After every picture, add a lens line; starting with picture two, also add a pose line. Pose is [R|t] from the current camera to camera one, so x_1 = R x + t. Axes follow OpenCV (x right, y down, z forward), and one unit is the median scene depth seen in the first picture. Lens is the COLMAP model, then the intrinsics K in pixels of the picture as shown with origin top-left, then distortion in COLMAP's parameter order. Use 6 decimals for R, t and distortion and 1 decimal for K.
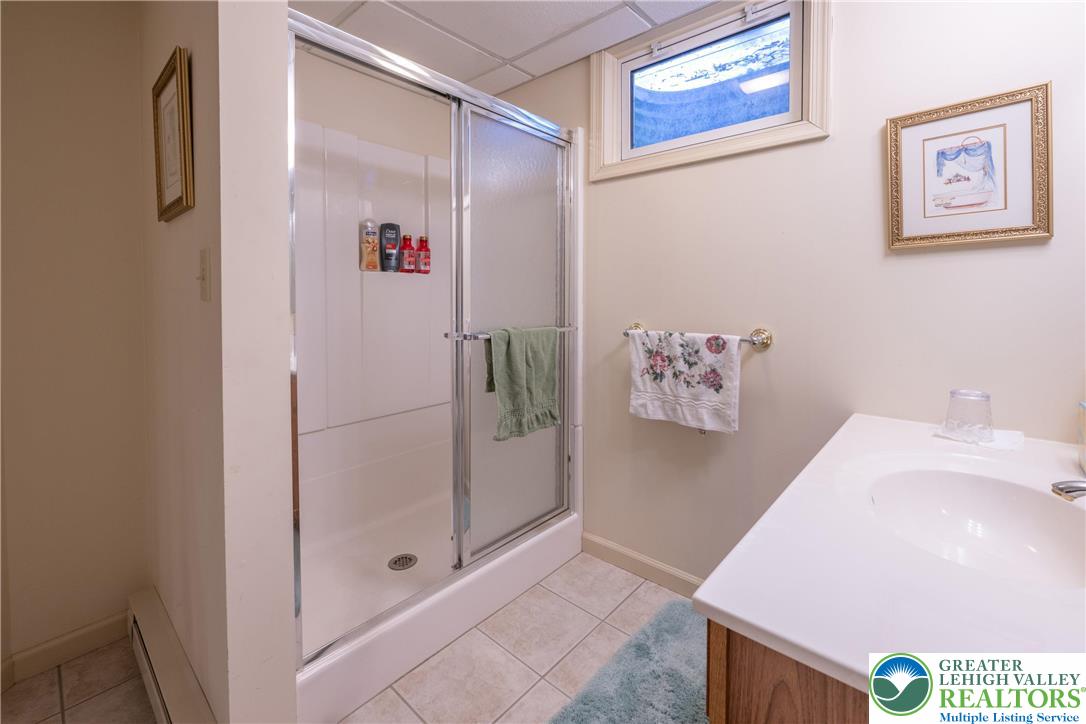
lens RADIAL K [[464.5, 0, 546.3], [0, 464.5, 309.3], [0, 0, 1]] dist [-0.001478, -0.000224]
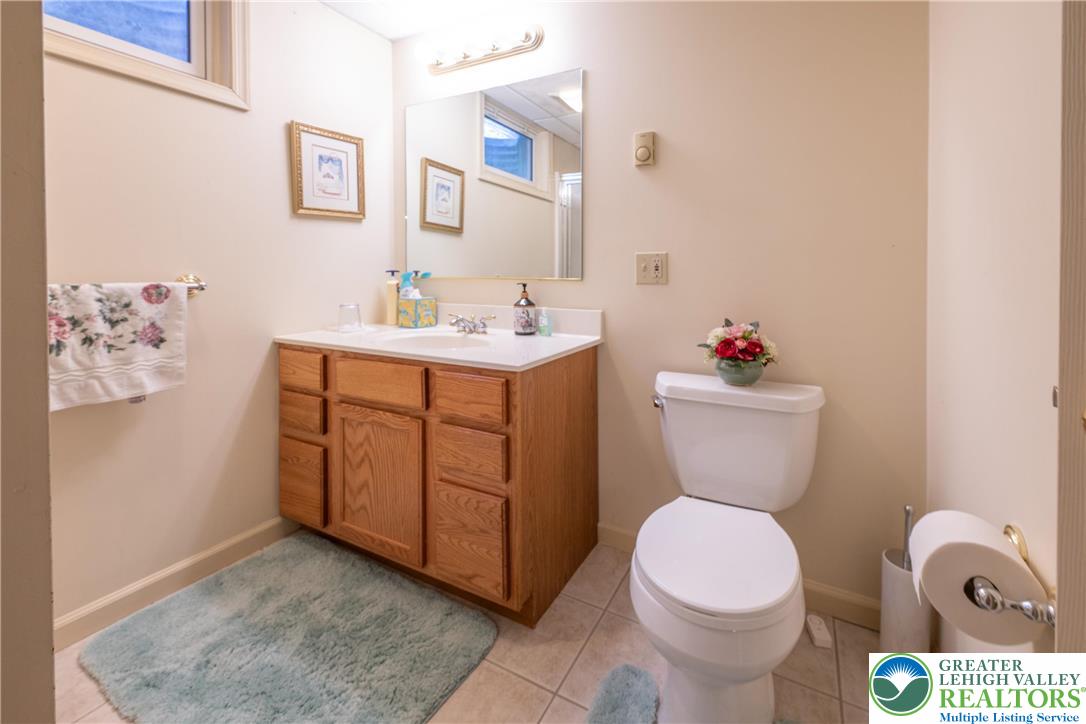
lens RADIAL K [[446.1, 0, 590.9], [0, 446.1, 276.7], [0, 0, 1]] dist [0.000696, 0.000110]
pose [[-0.279603, -0.015664, 0.959988, -0.647259], [0.026107, 0.999373, 0.023911, 0.042366], [-0.959761, 0.031747, -0.279019, 0.420901]]
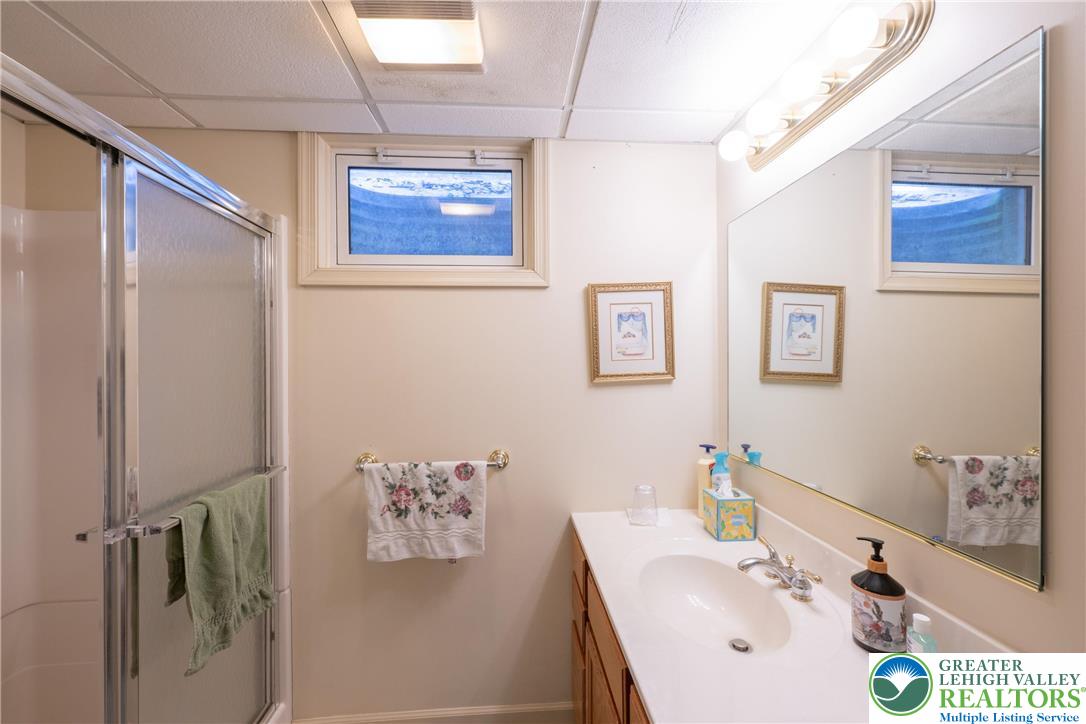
lens RADIAL K [[448.5, 0, 543.0], [0, 448.5, 362.0], [0, 0, 1]] dist [0.001333, 0.000054]
pose [[0.698371, -0.006992, 0.715702, -0.206615], [0.027389, 0.999481, -0.016962, -0.136251], [-0.715212, 0.031449, 0.698200, 0.173737]]
